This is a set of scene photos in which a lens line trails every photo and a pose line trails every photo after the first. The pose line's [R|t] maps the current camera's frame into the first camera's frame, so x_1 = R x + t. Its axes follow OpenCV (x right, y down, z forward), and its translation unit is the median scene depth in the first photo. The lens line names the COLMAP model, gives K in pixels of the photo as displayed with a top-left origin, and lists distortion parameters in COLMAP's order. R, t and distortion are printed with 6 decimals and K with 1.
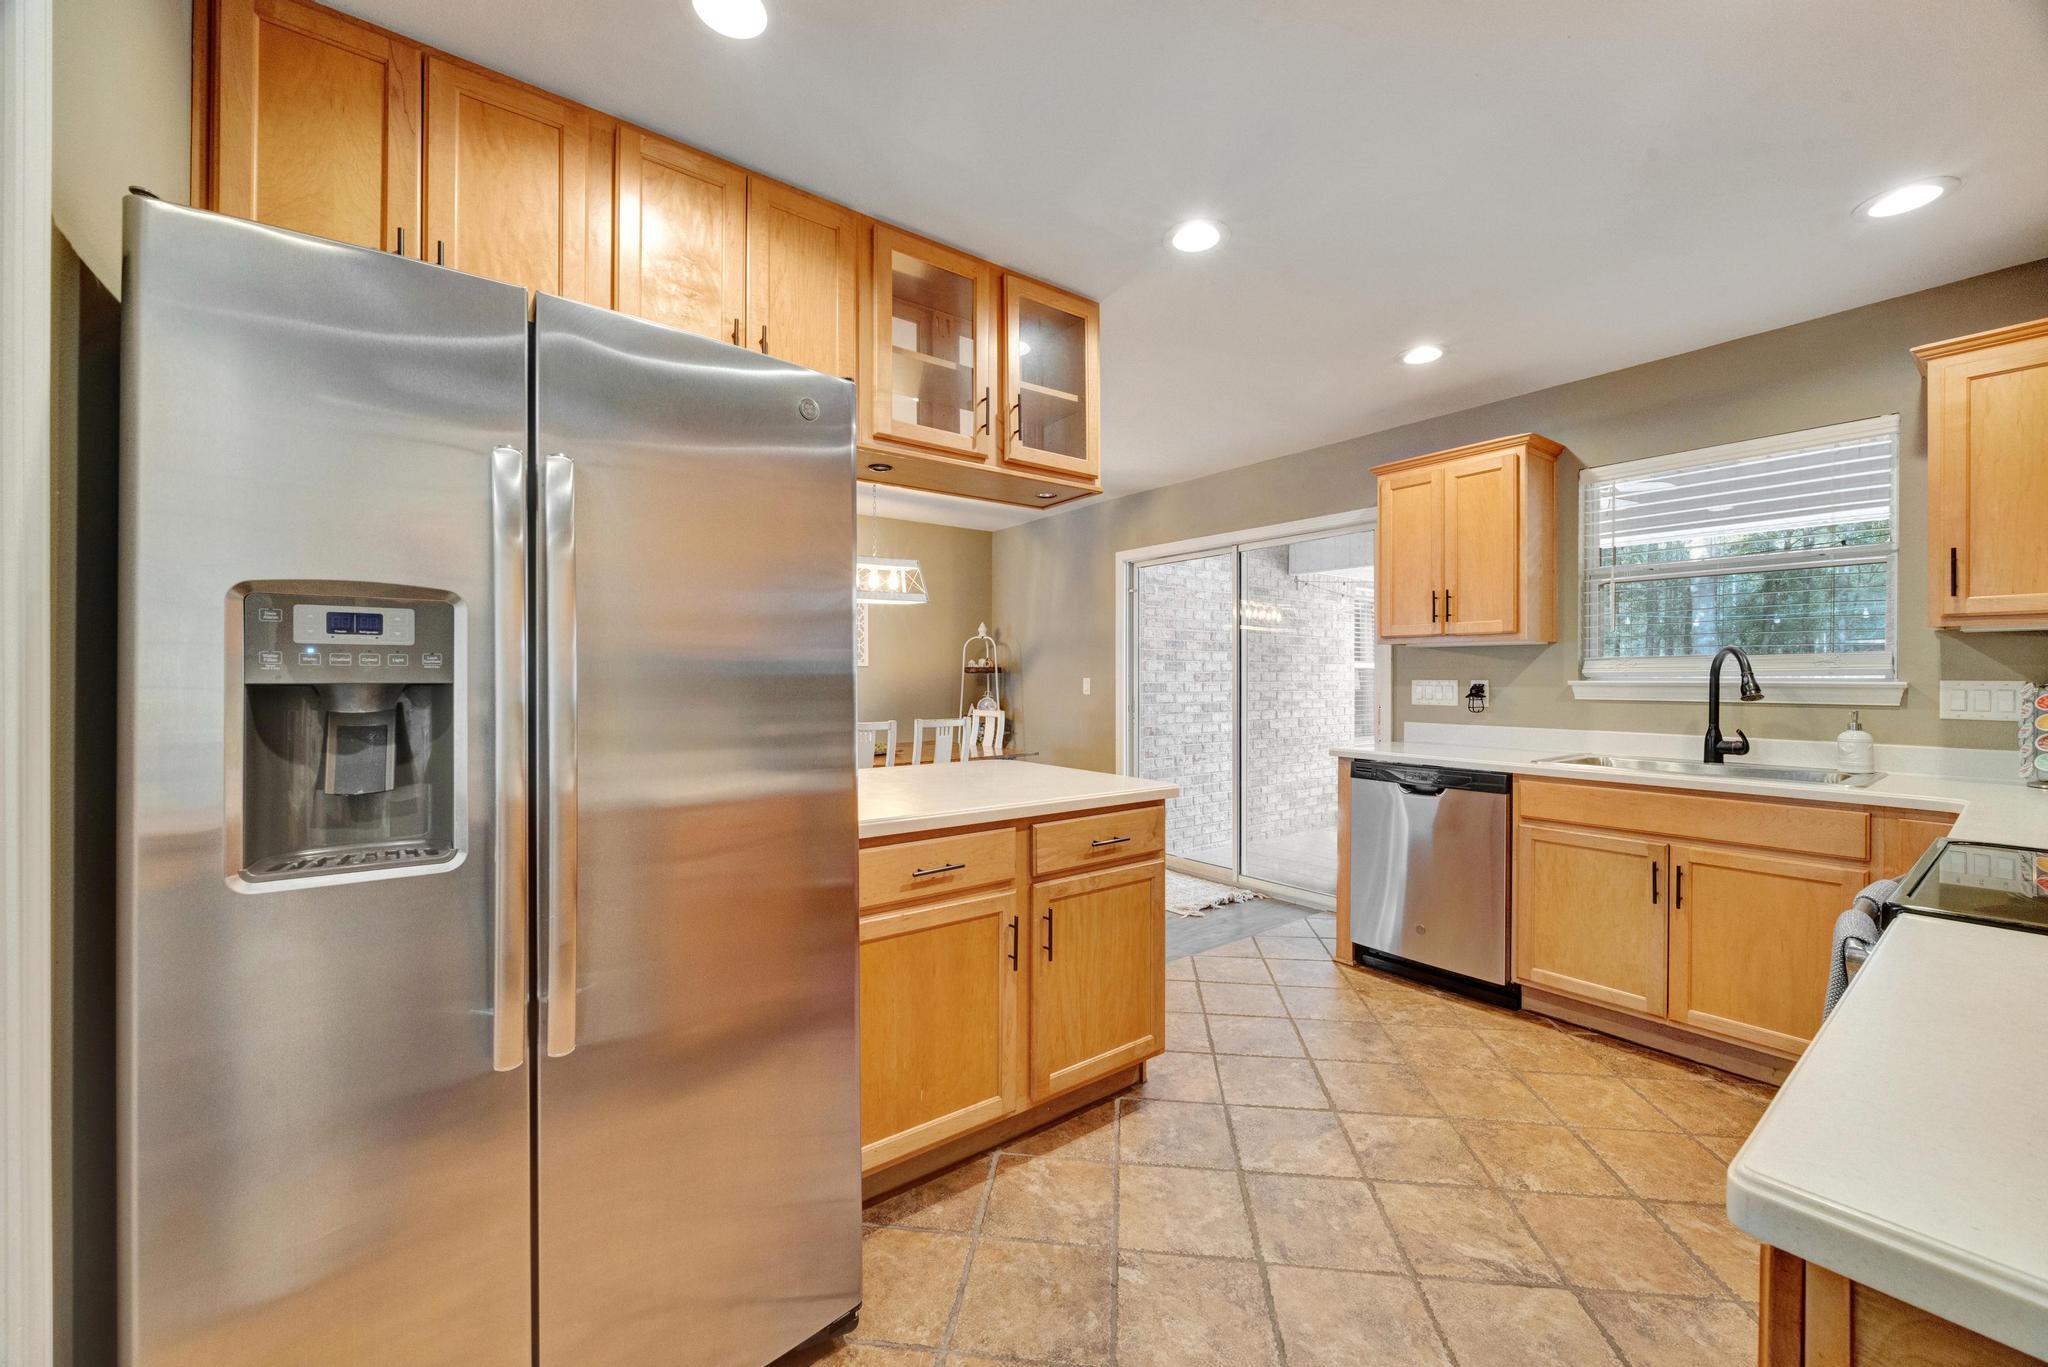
lens RADIAL K [[782.5, 0, 1032.9], [0, 782.5, 673.6], [0, 0, 1]] dist [0.000371, -0.000098]
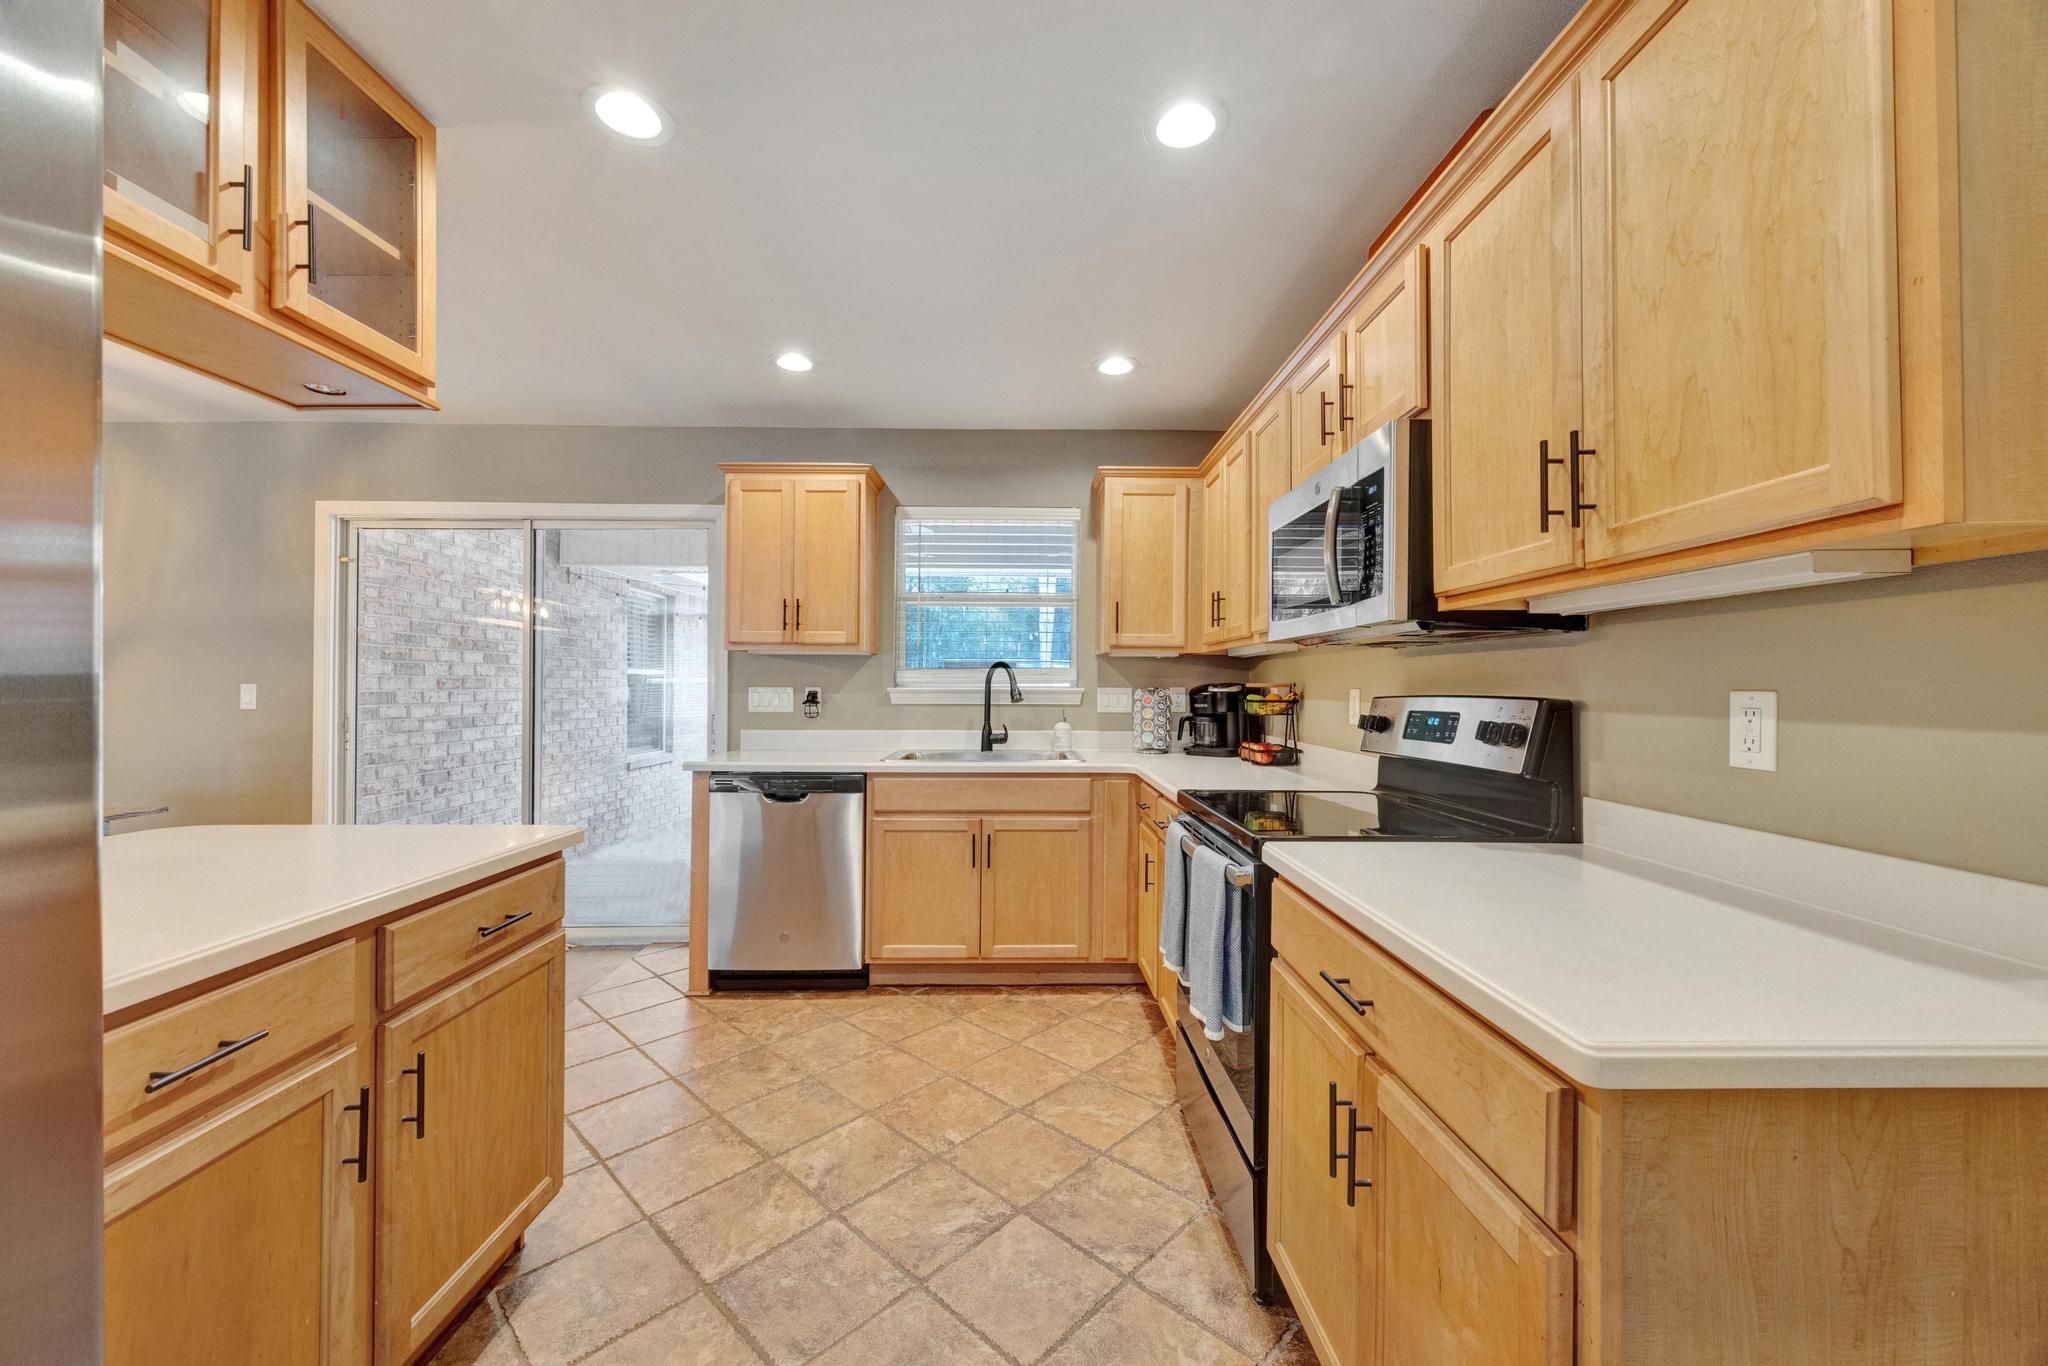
lens RADIAL K [[785.8, 0, 1028.9], [0, 785.8, 682.1], [0, 0, 1]] dist [-0.000358, -0.000003]
pose [[0.594380, 0.004815, 0.804170, -0.147403], [-0.006497, 0.999978, -0.001186, 0.000992], [-0.804158, -0.004520, 0.594398, 0.180294]]
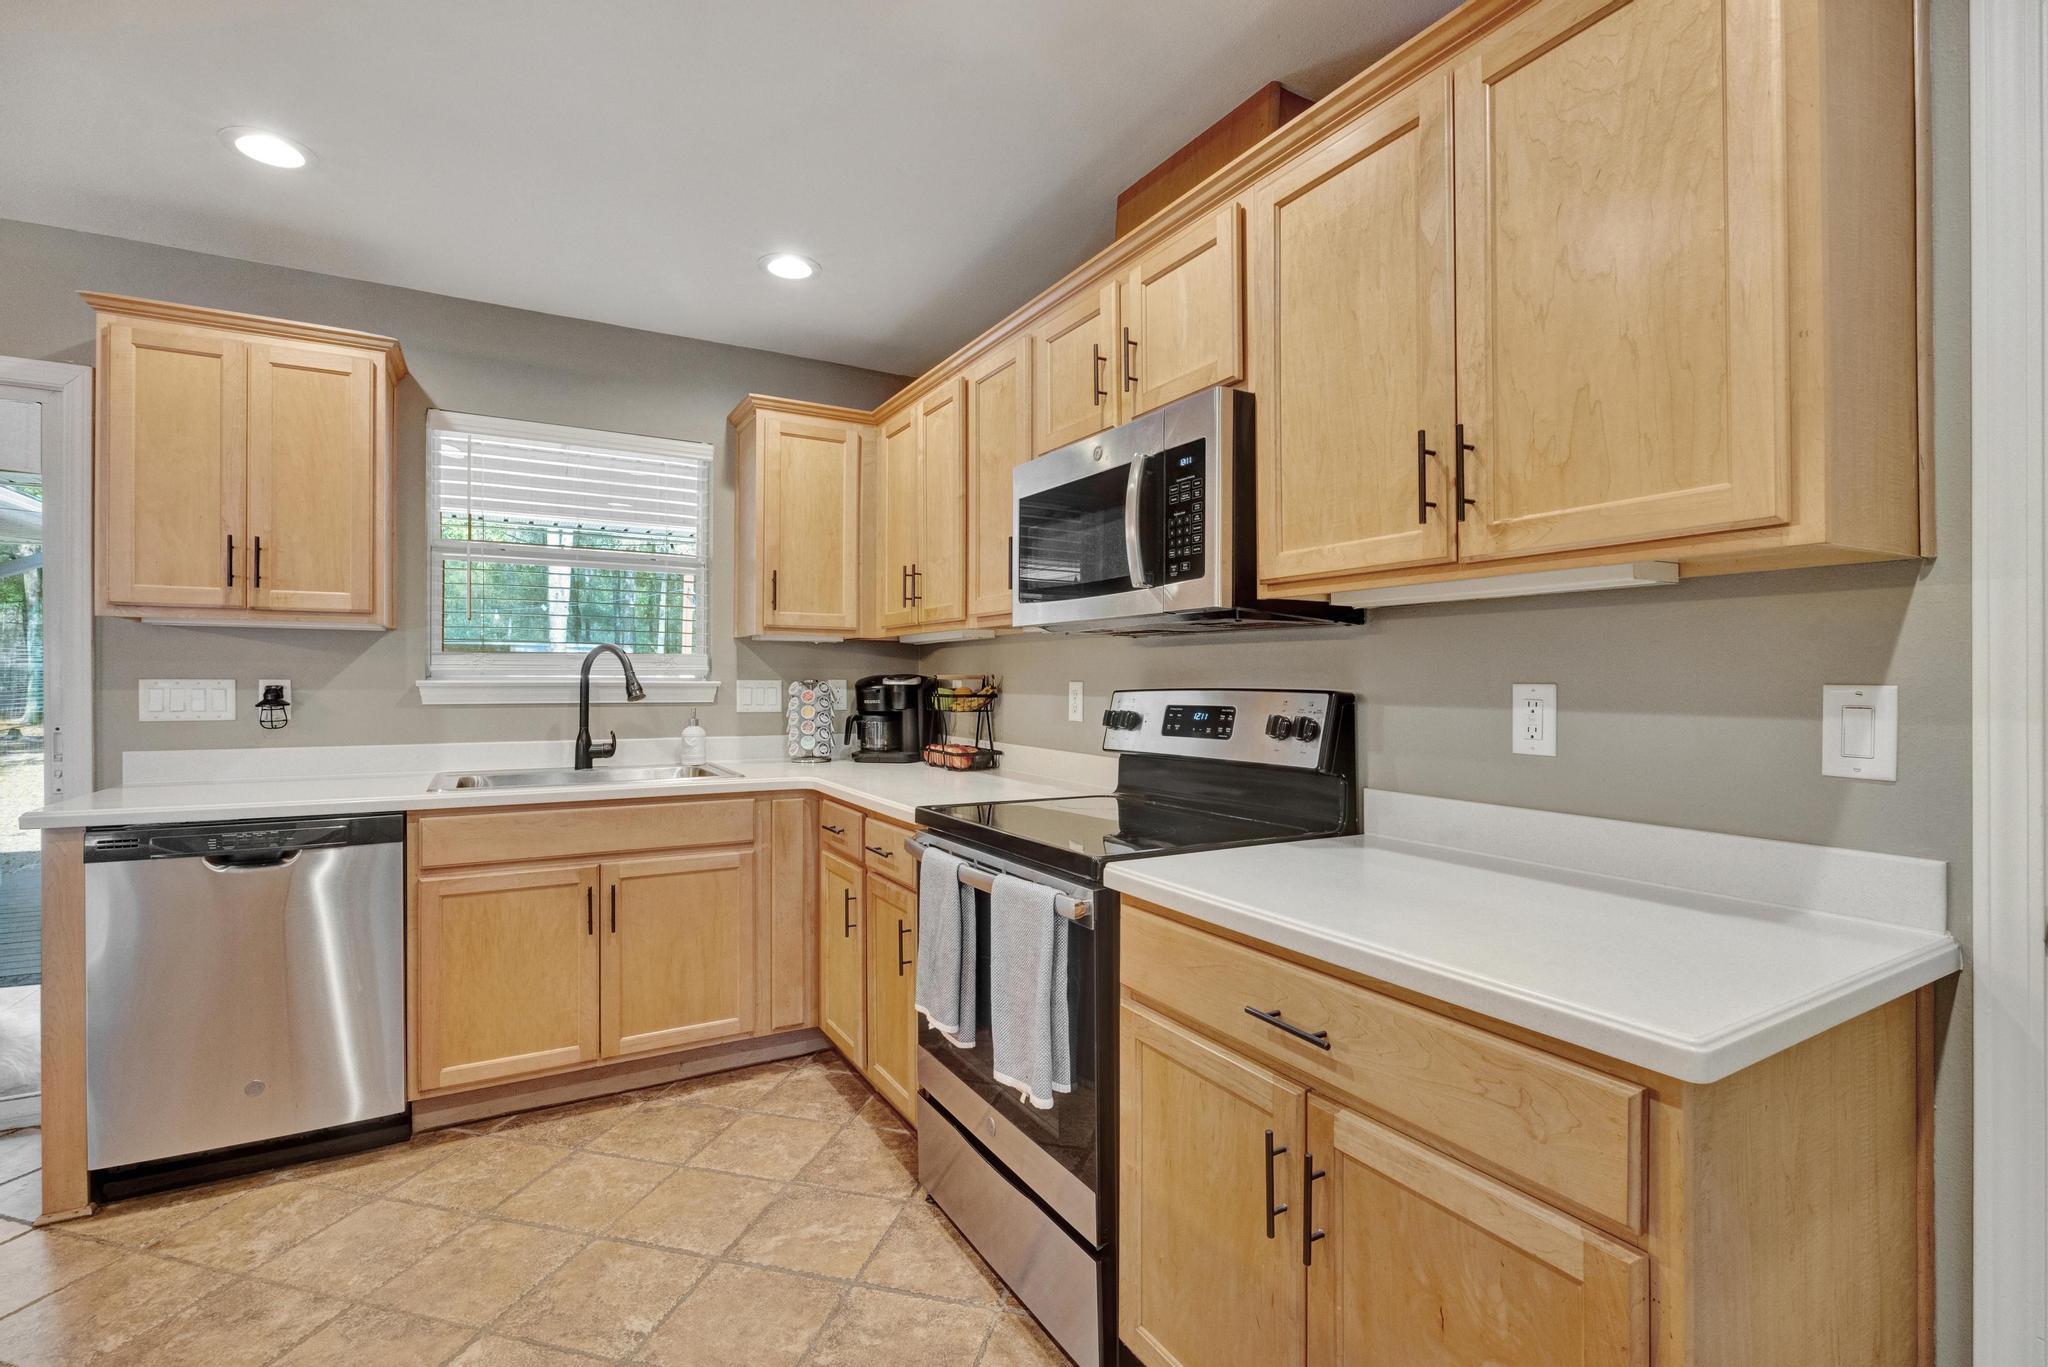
lens RADIAL K [[920.5, 0, 1019.3], [0, 920.5, 682.2], [0, 0, 1]] dist [-0.012400, -0.000123]
pose [[0.128060, -0.004215, 0.991757, -0.153745], [-0.008386, 0.999951, 0.005332, 0.001397], [-0.991731, -0.008999, 0.128019, 0.371620]]
